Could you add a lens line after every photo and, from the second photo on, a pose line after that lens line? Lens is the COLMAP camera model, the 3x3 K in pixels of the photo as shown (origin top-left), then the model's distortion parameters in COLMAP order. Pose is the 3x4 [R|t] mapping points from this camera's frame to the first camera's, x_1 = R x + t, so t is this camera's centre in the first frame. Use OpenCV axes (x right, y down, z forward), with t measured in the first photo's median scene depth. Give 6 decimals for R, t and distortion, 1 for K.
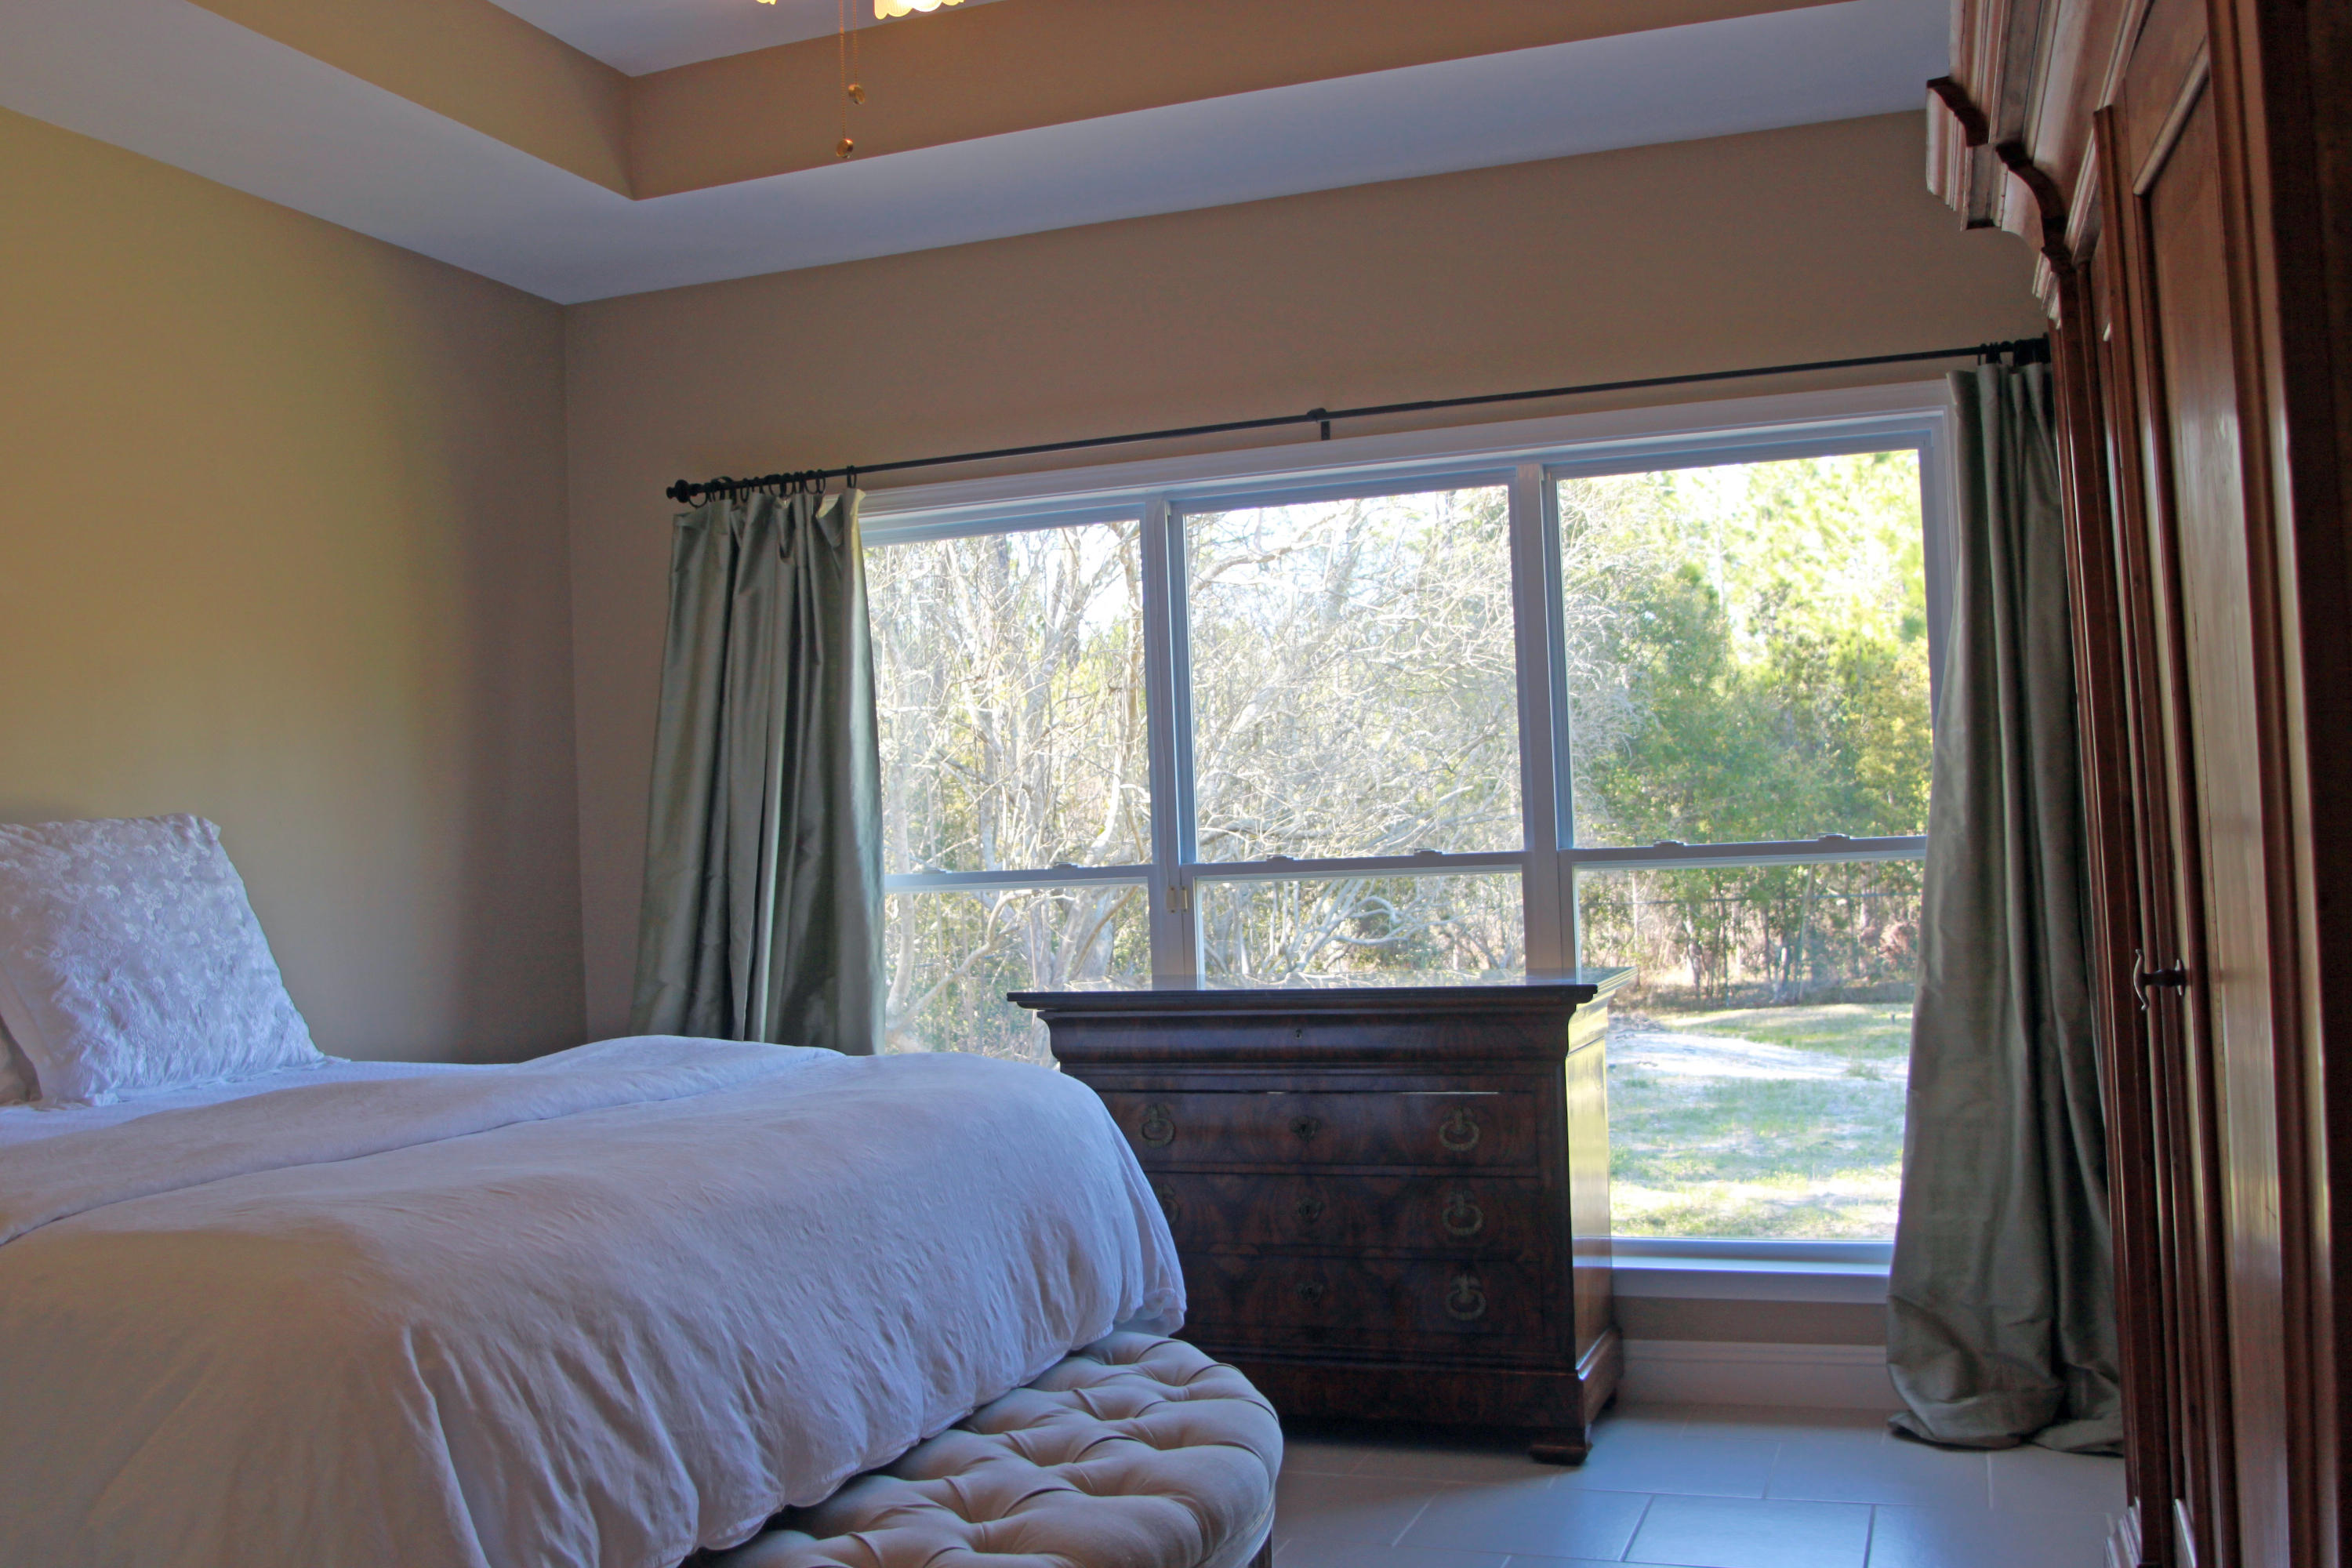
lens RADIAL K [[2205.6, 0, 1174.6], [0, 2205.6, 820.8], [0, 0, 1]] dist [-0.008635, 0.100975]
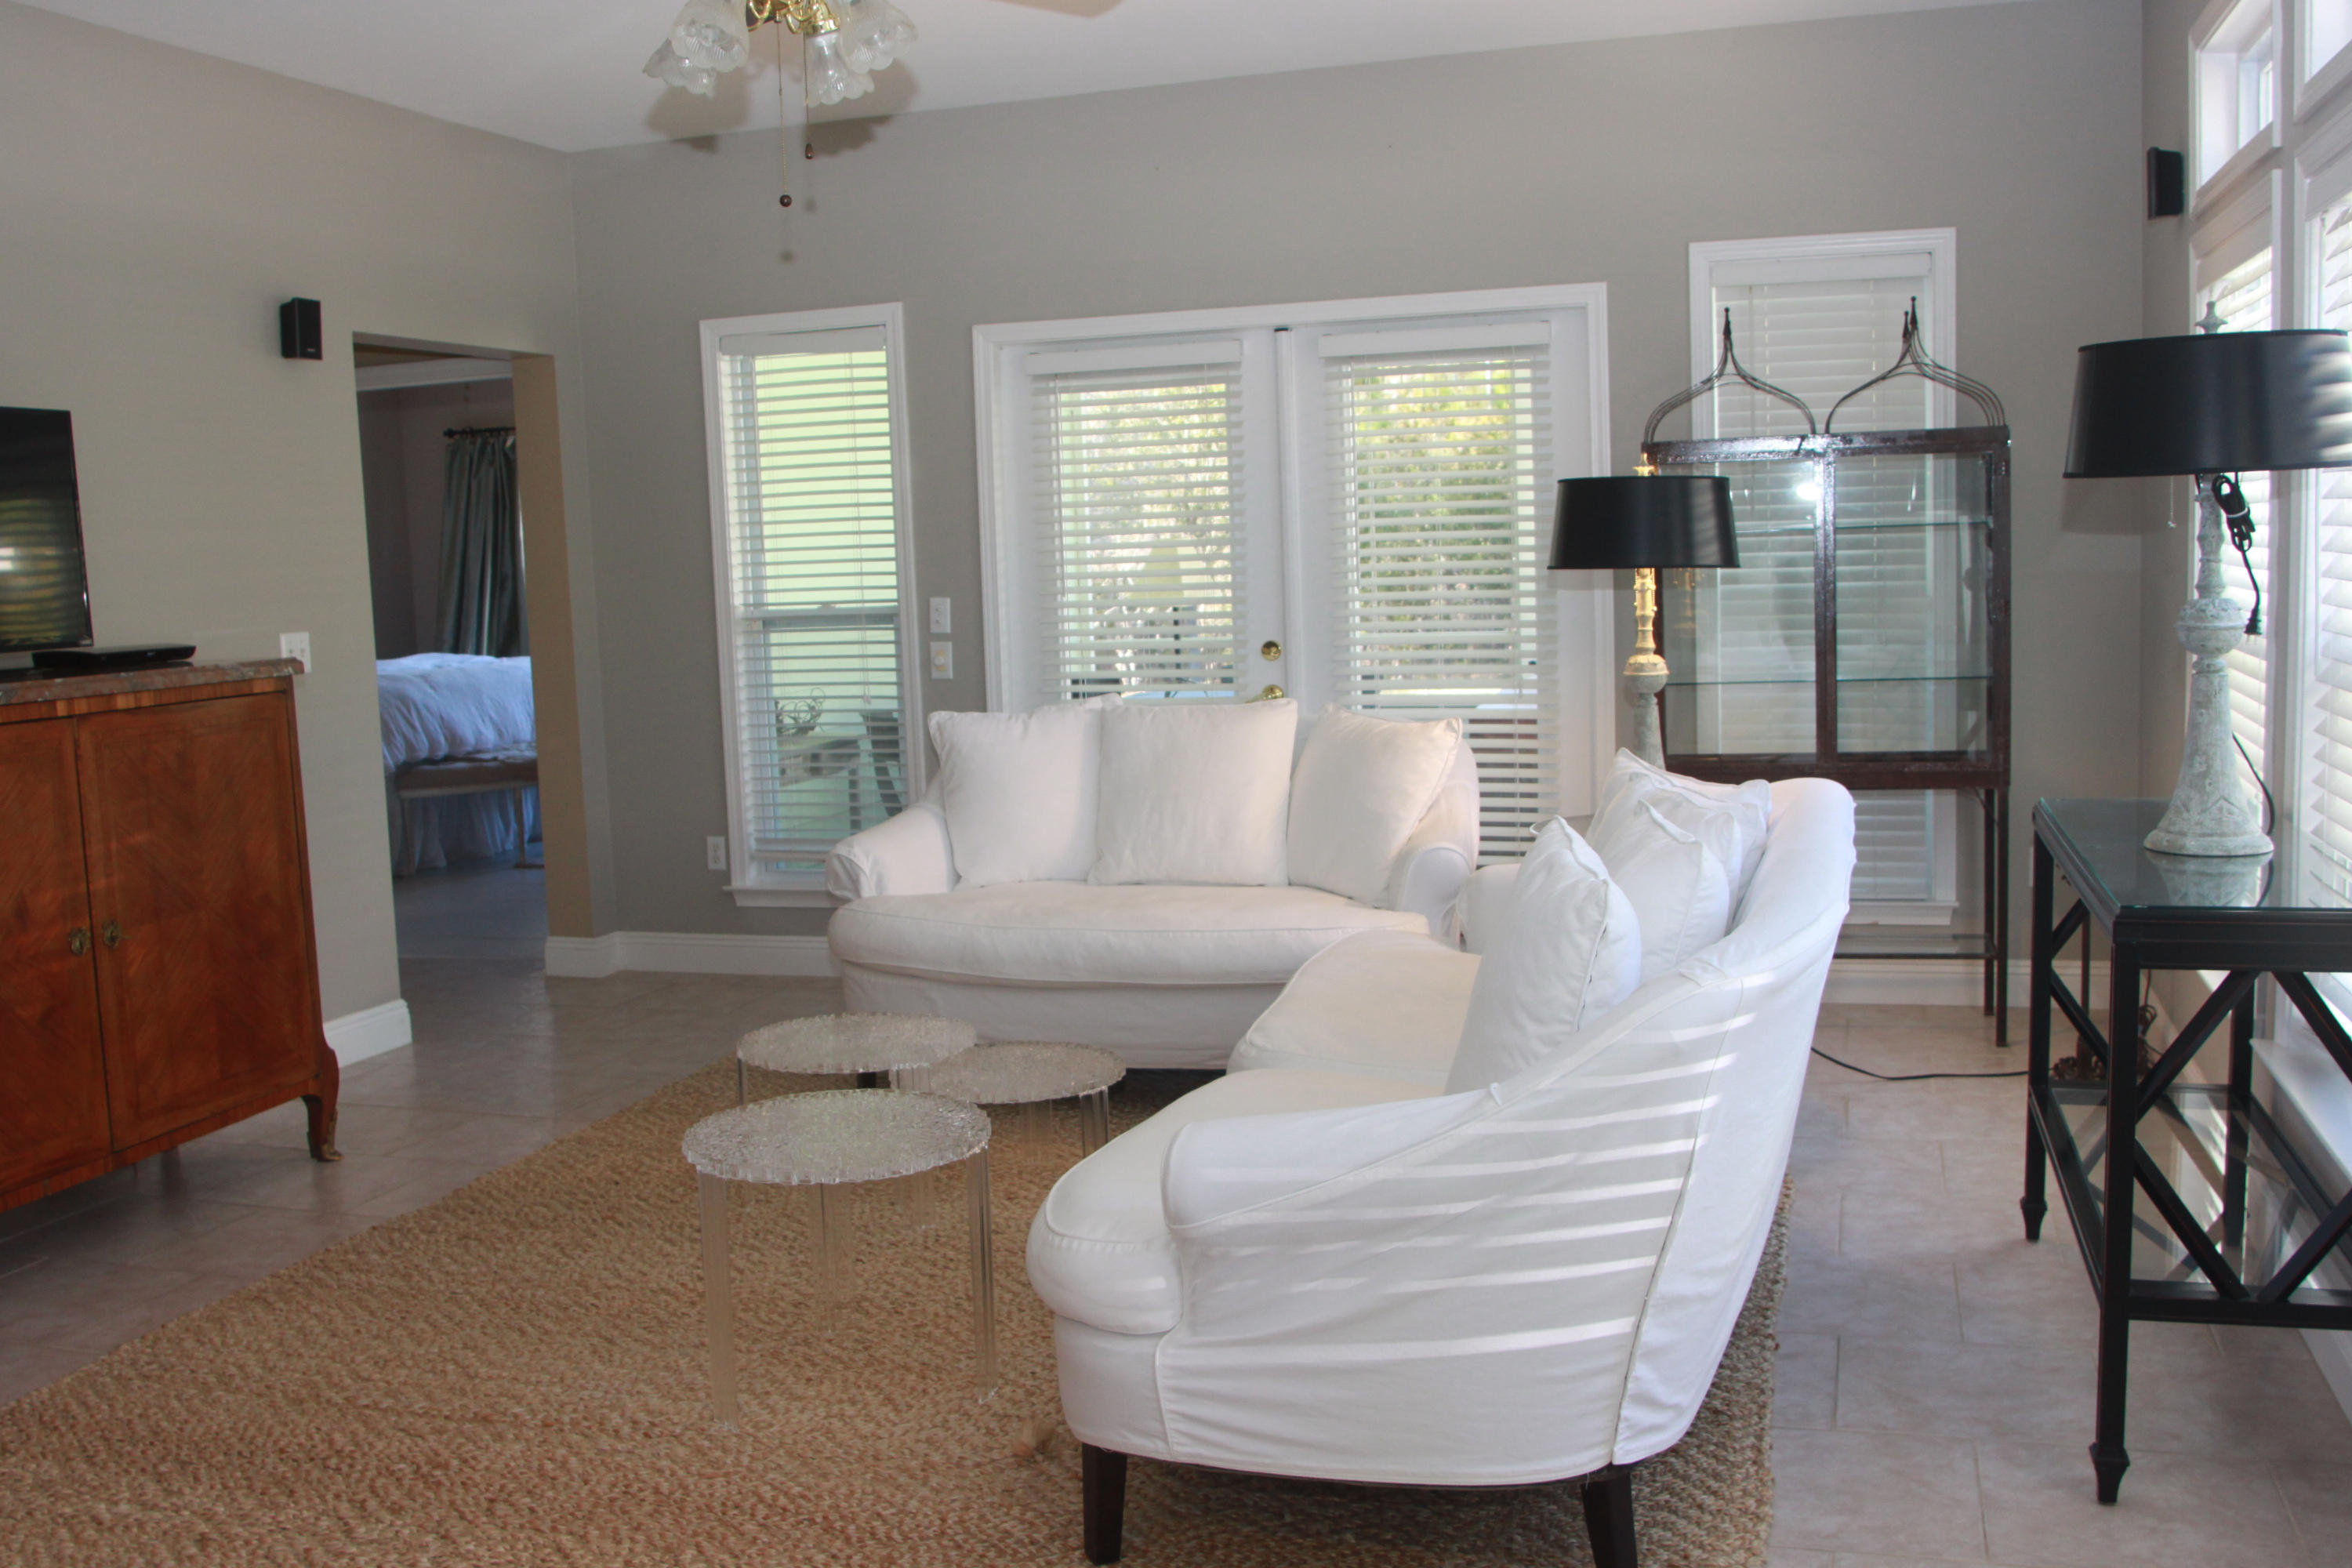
lens RADIAL K [[2217.9, 0, 1176.0], [0, 2217.9, 784.0], [0, 0, 1]] dist [-0.112205, 0.096661]
pose [[0.998688, -0.006779, 0.050759, 0.442554], [0.001006, 0.993605, 0.112904, -0.042704], [-0.051200, -0.112704, 0.992309, -1.440370]]
